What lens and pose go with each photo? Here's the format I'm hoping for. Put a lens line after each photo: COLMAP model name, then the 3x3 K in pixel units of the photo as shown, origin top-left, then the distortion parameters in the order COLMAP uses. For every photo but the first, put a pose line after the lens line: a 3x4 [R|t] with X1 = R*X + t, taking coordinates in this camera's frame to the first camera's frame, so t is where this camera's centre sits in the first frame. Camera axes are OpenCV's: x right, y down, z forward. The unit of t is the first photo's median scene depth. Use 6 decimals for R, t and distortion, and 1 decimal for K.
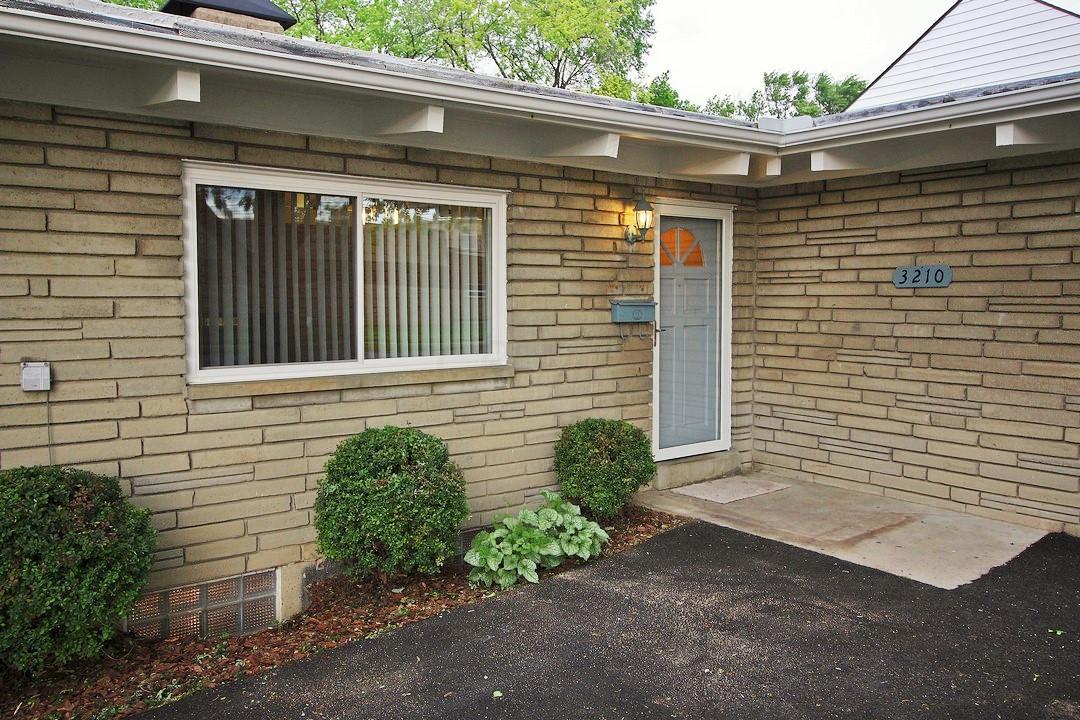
lens RADIAL K [[866.1, 0, 540.0], [0, 866.1, 360.0], [0, 0, 1]] dist [0.023034, 0.002695]
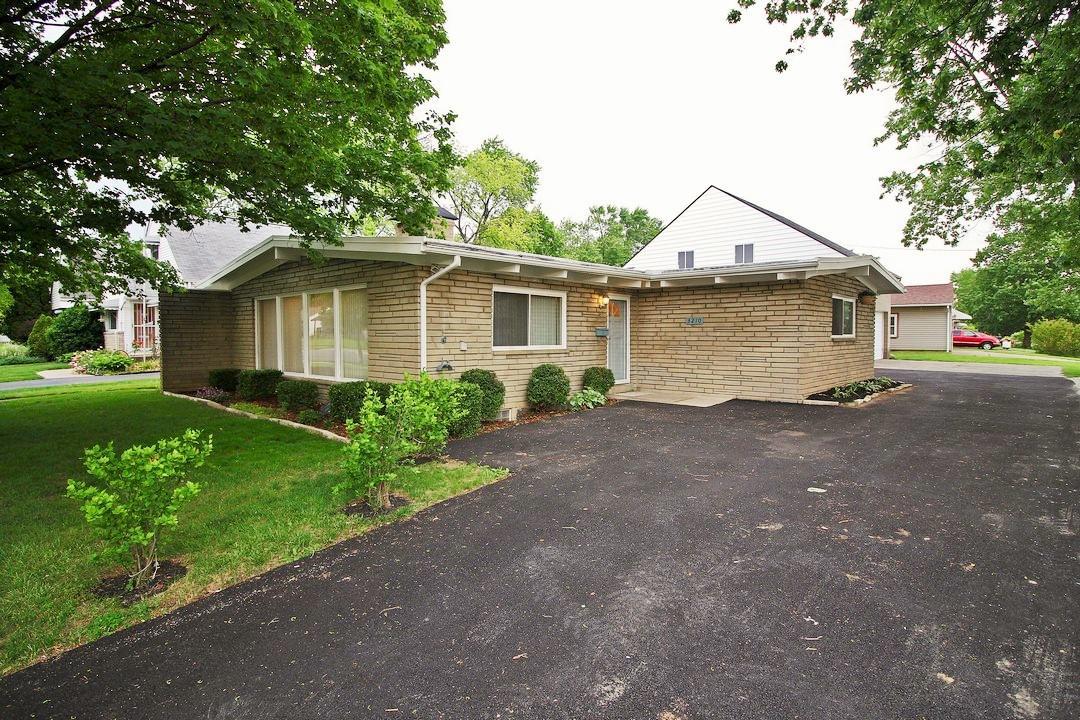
lens RADIAL K [[557.1, 0, 540.0], [0, 557.1, 360.0], [0, 0, 1]] dist [-0.000471, -0.000025]
pose [[0.985966, -0.005587, 0.166854, -0.430276], [0.011100, 0.999422, -0.032126, 0.100049], [-0.166578, 0.033528, 0.985458, -0.848489]]
